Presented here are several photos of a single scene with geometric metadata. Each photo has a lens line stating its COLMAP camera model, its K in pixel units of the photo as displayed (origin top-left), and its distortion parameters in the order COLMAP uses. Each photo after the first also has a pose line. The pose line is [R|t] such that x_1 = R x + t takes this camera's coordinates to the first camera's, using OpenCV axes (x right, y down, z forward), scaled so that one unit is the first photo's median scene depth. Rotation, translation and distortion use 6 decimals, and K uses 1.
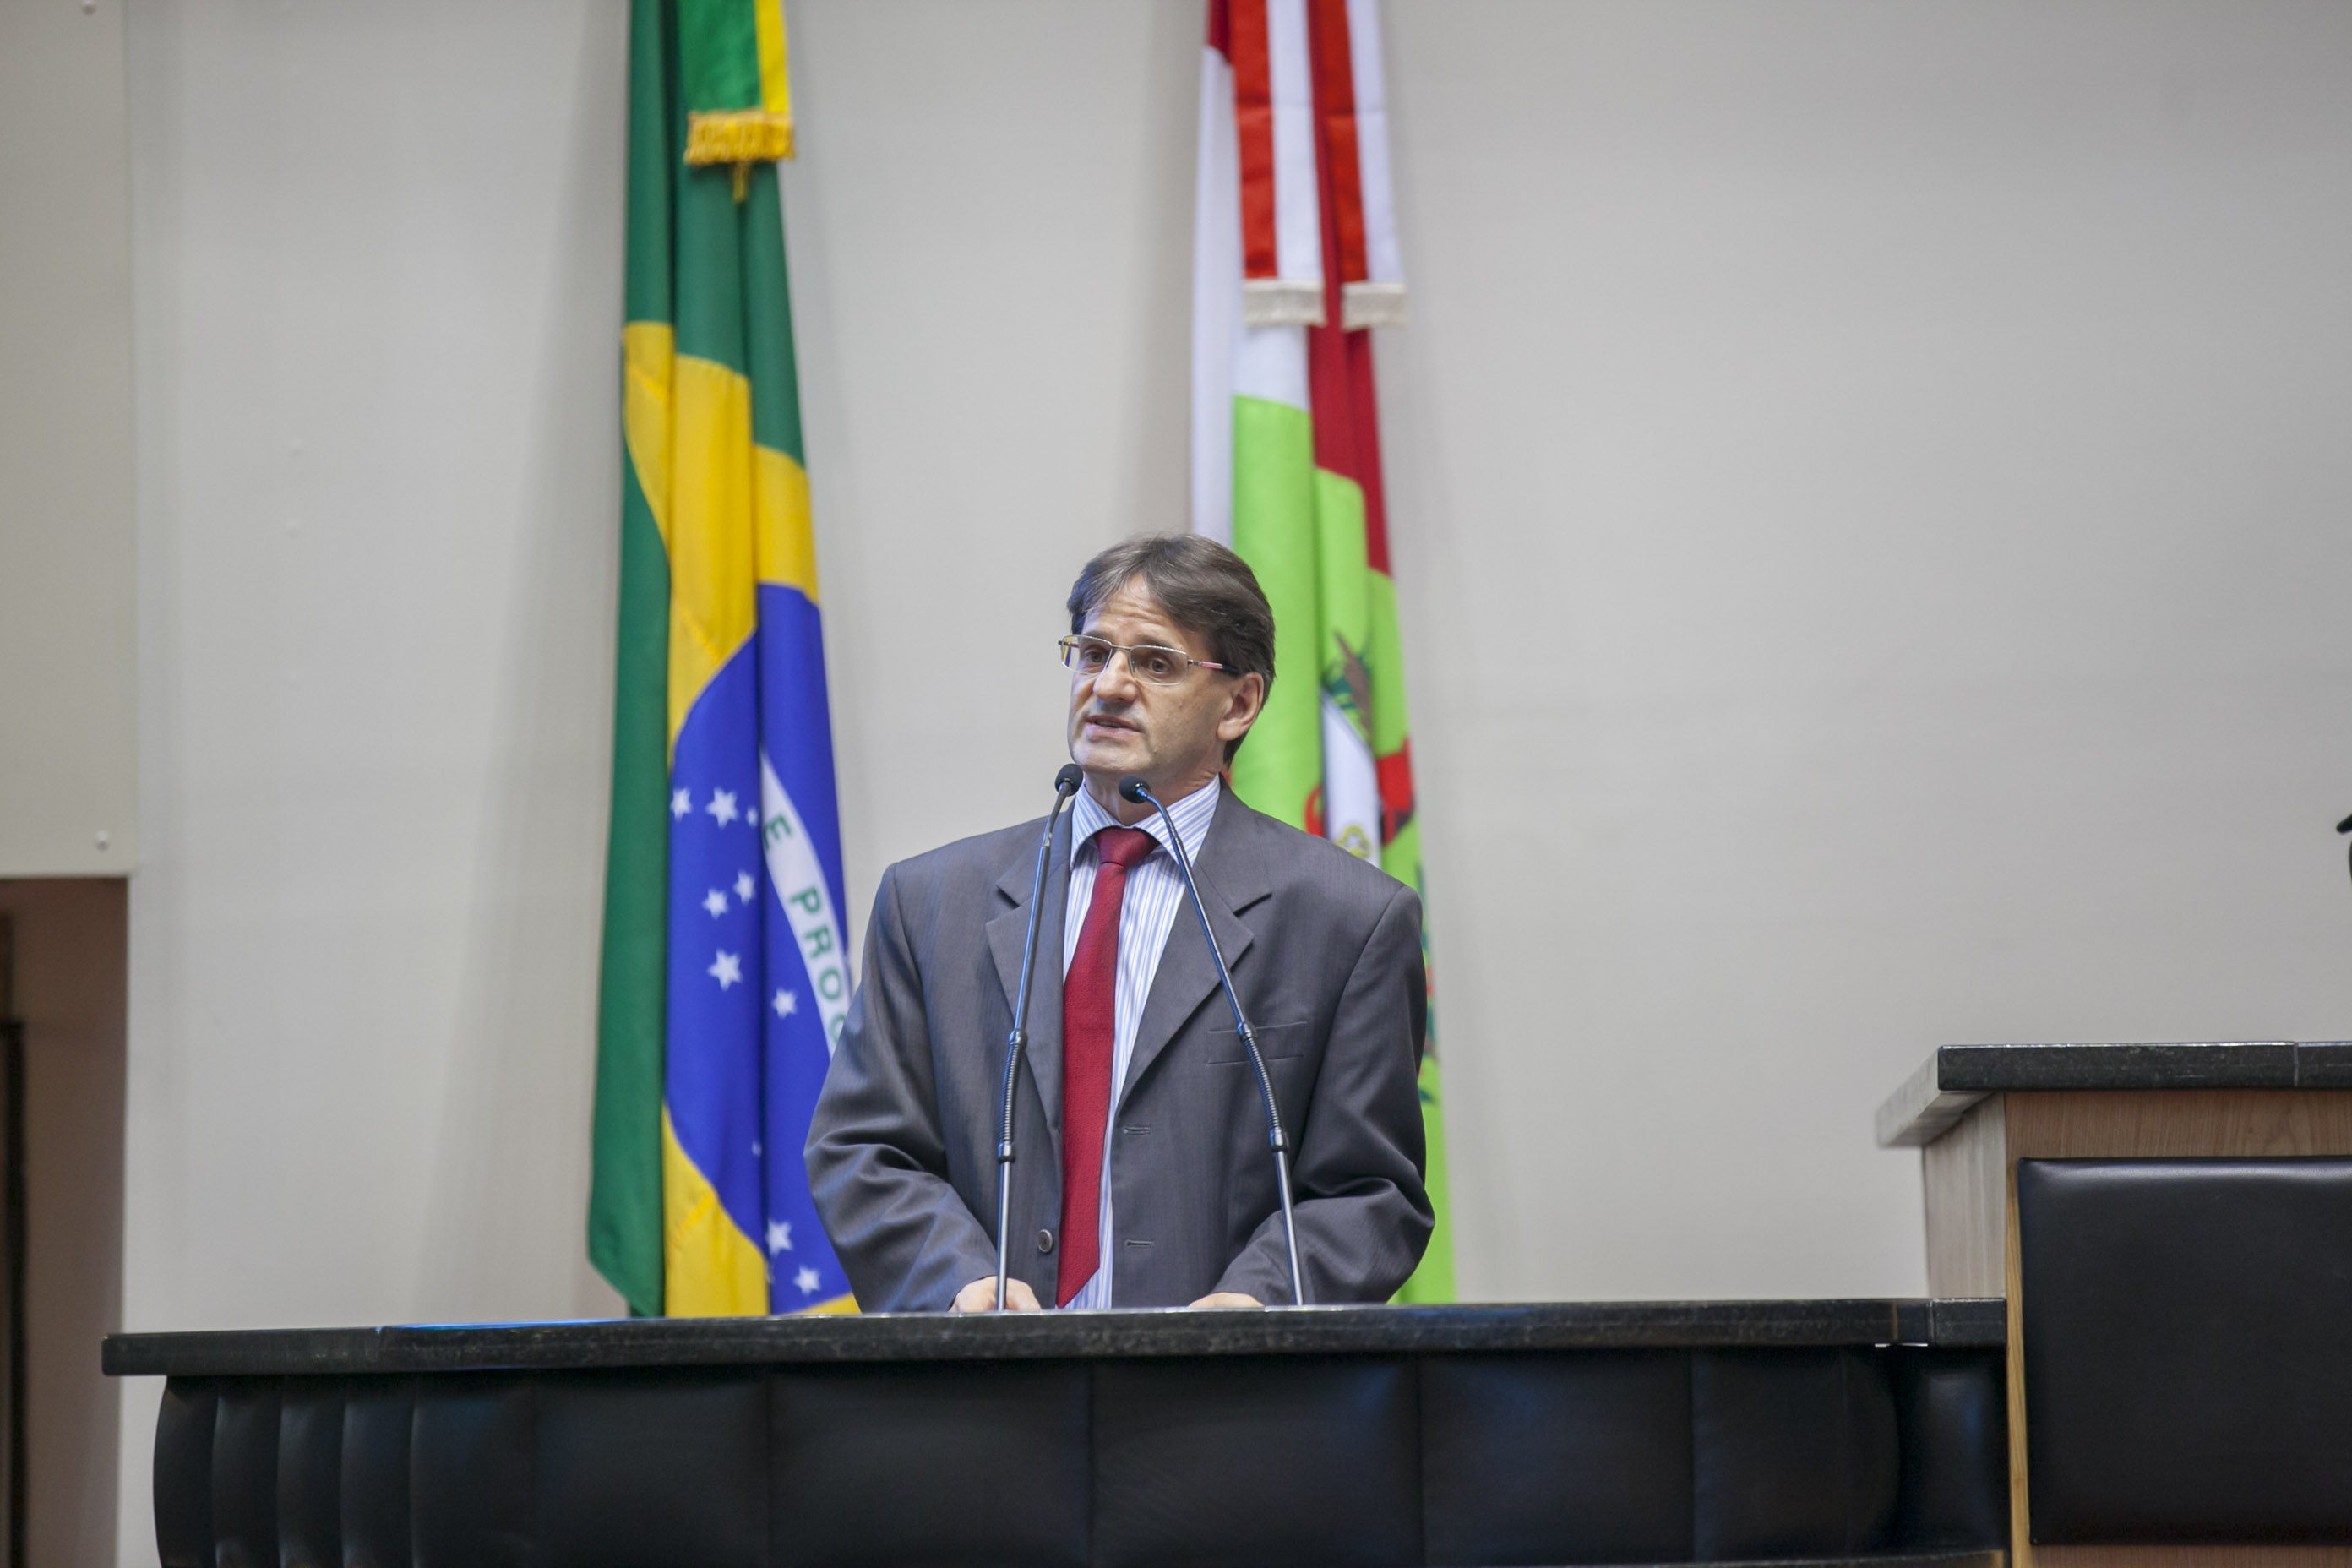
lens RADIAL K [[11589.6, 0, 1176.0], [0, 11589.6, 784.0], [0, 0, 1]] dist [1.286926, -1.807777]
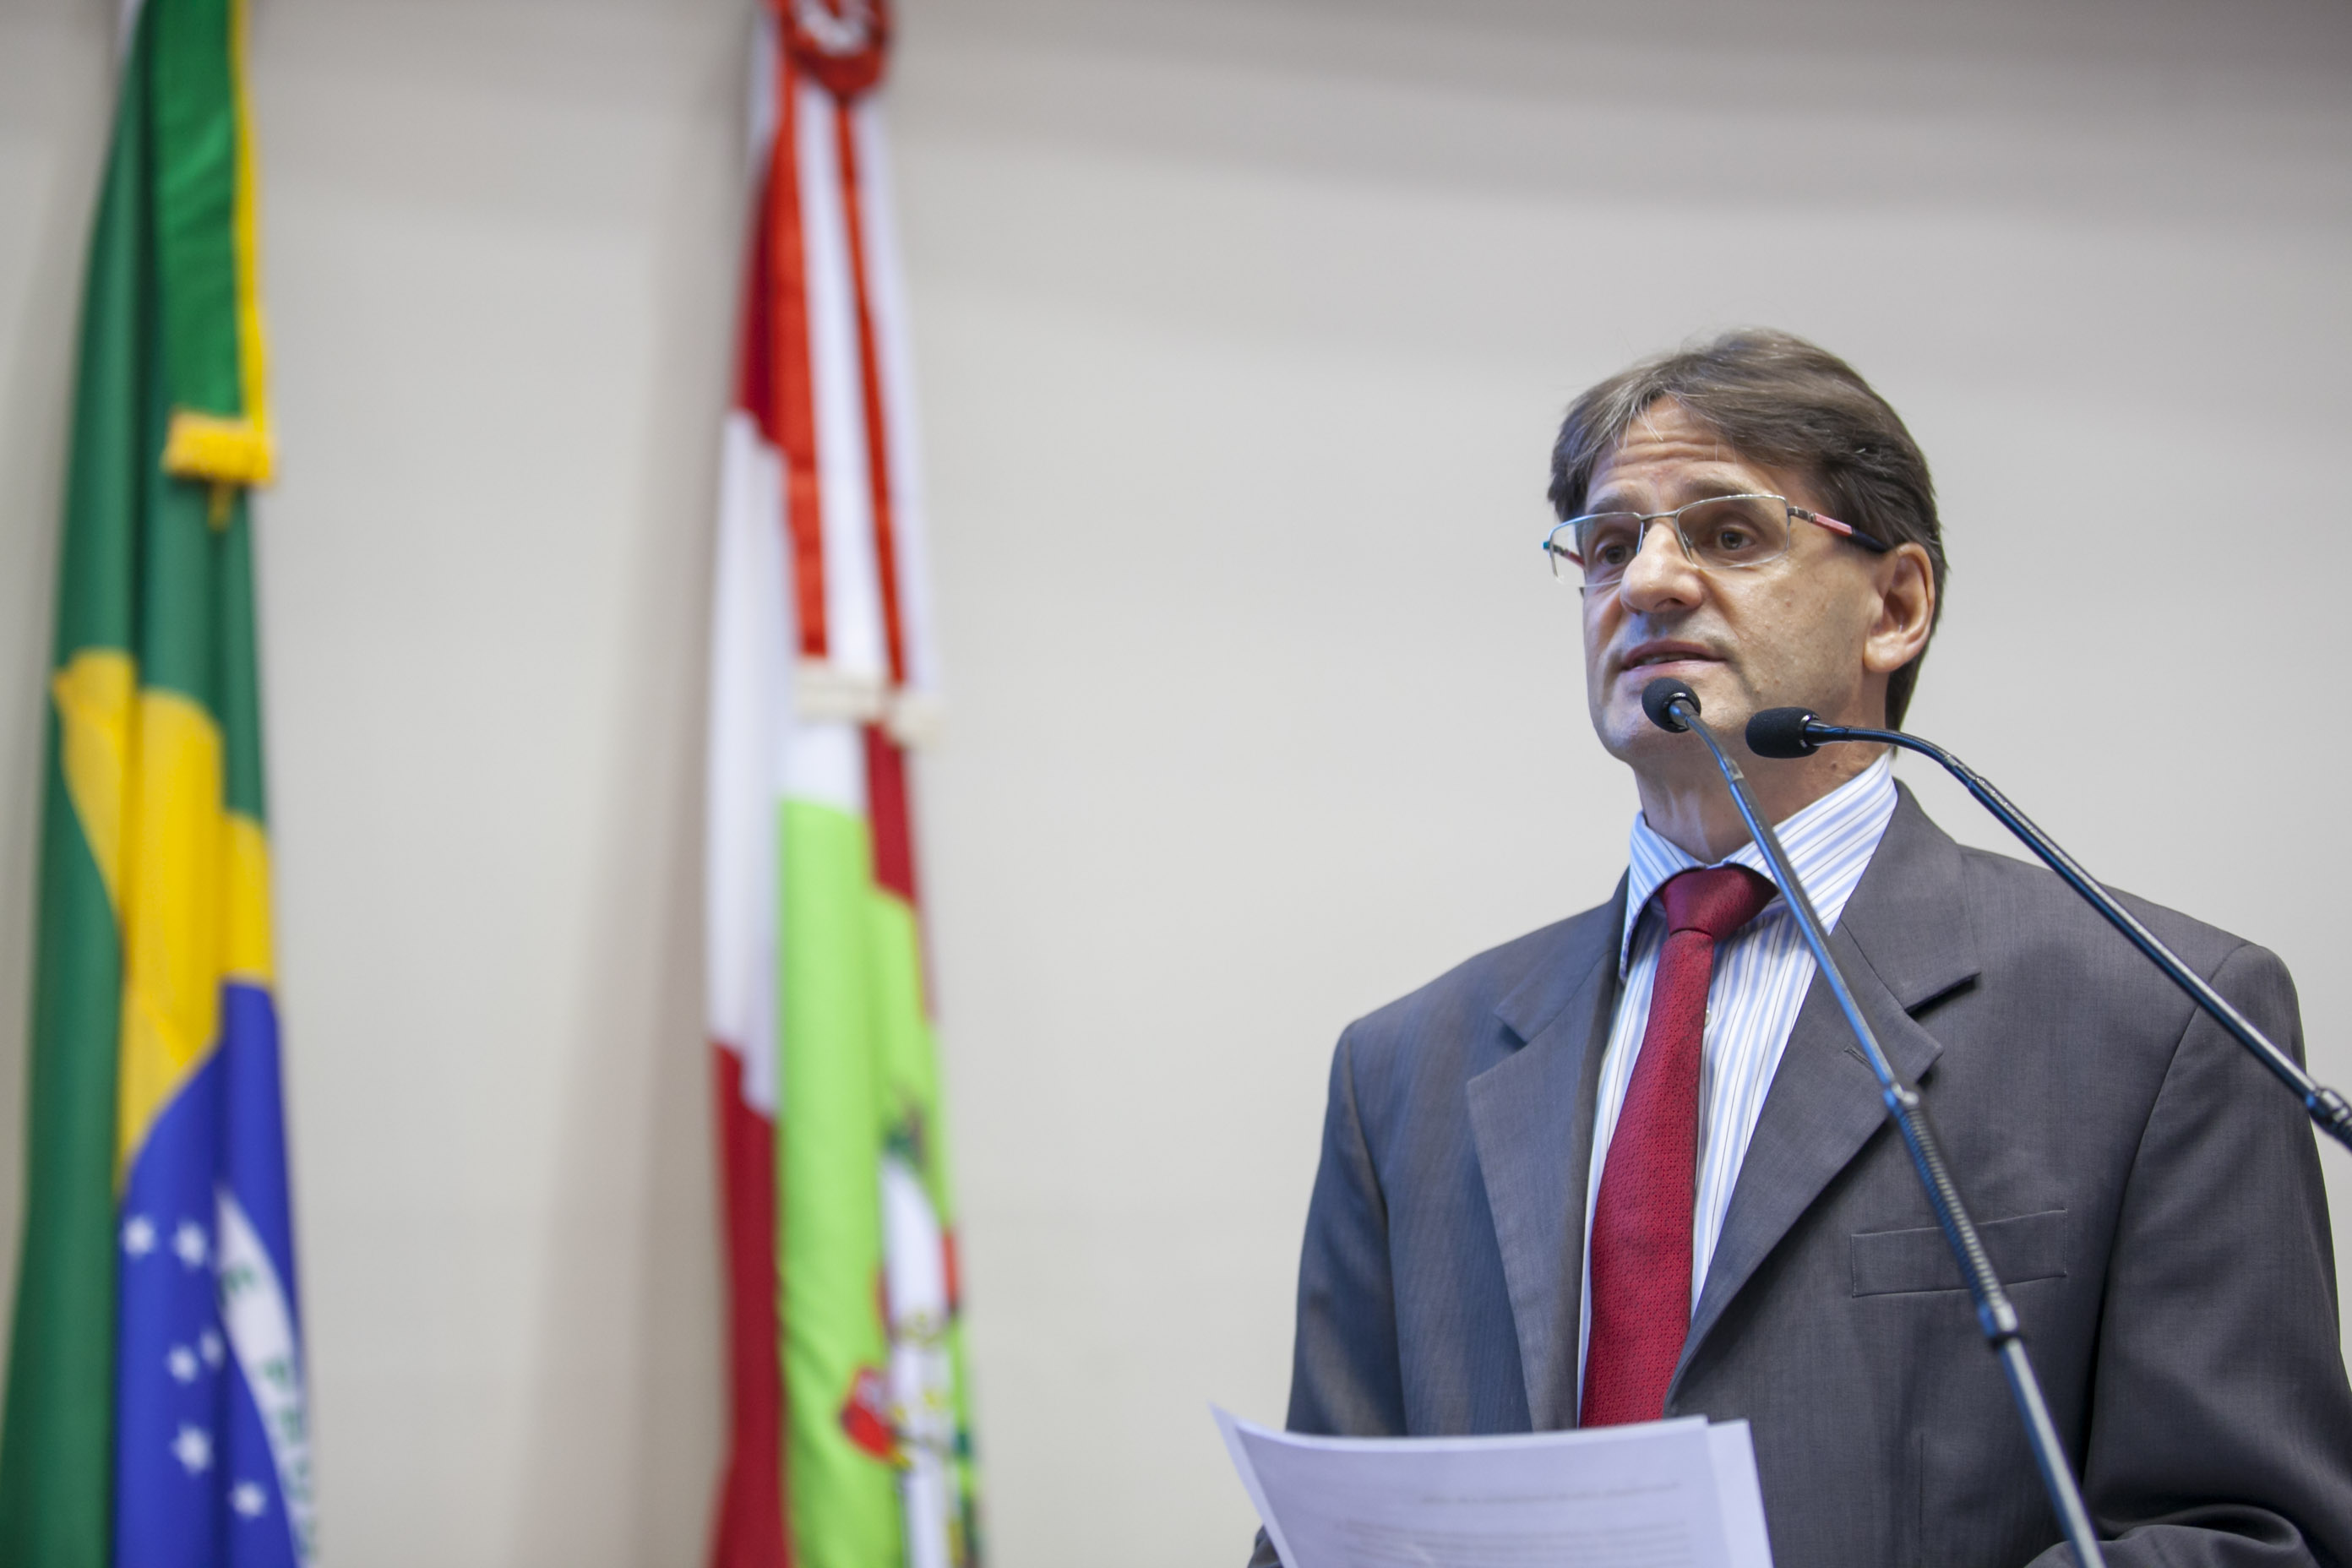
lens RADIAL K [[4979.3, 0, 1176.0], [0, 4979.3, 784.0], [0, 0, 1]] dist [-0.165669, -0.005308]
pose [[0.945827, 0.059765, 0.319124, -0.084325], [0.005832, 0.979626, -0.200748, 0.039010], [-0.324620, 0.191734, 0.926207, 0.658087]]
